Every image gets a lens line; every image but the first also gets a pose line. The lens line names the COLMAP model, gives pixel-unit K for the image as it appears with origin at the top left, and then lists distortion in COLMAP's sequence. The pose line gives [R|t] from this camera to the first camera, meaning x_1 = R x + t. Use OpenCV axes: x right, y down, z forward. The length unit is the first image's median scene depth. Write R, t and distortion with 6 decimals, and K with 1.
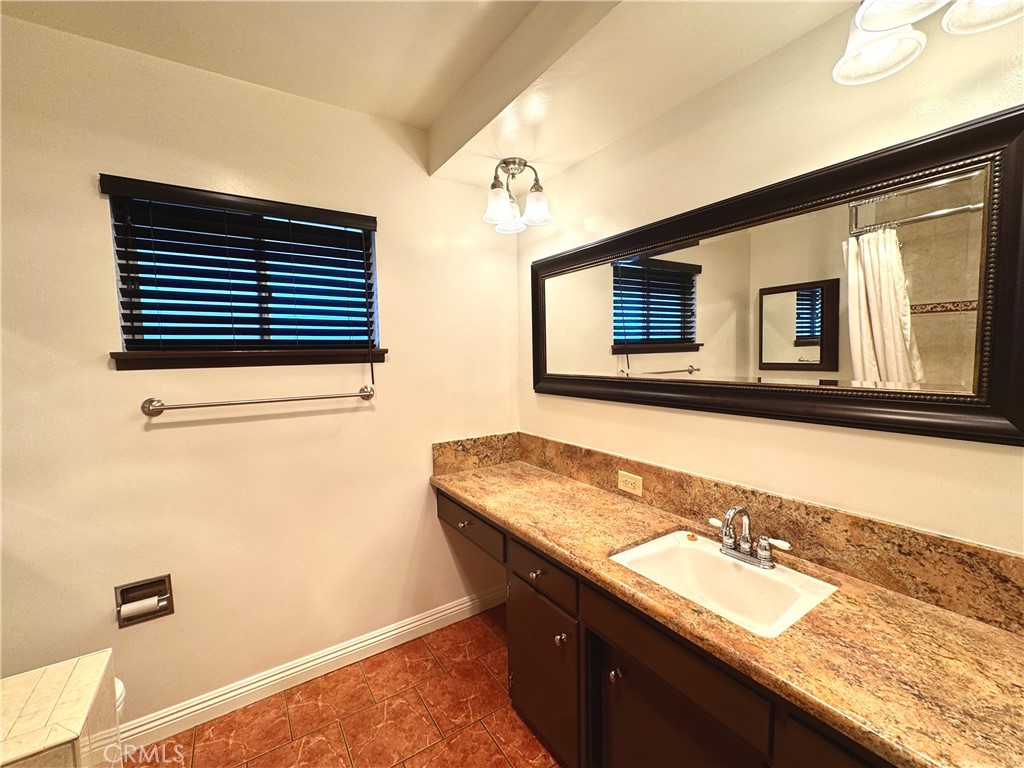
lens RADIAL K [[431.7, 0, 510.1], [0, 431.7, 385.0], [0, 0, 1]] dist [-0.001224, 0.000389]
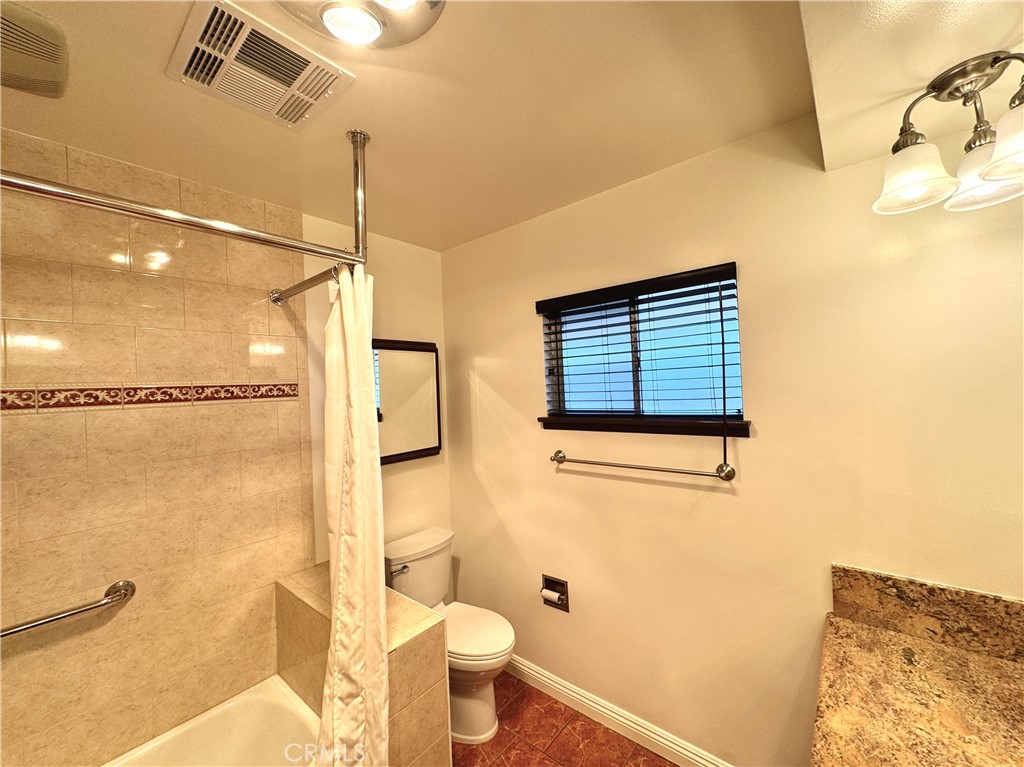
lens RADIAL K [[406.9, 0, 511.1], [0, 406.9, 383.6], [0, 0, 1]] dist [0.000668, 0.000011]
pose [[0.278822, -0.000333, -0.960343, 0.315631], [-0.030404, 0.999496, -0.009174, -0.135032], [0.959861, 0.031756, 0.278671, 0.377548]]
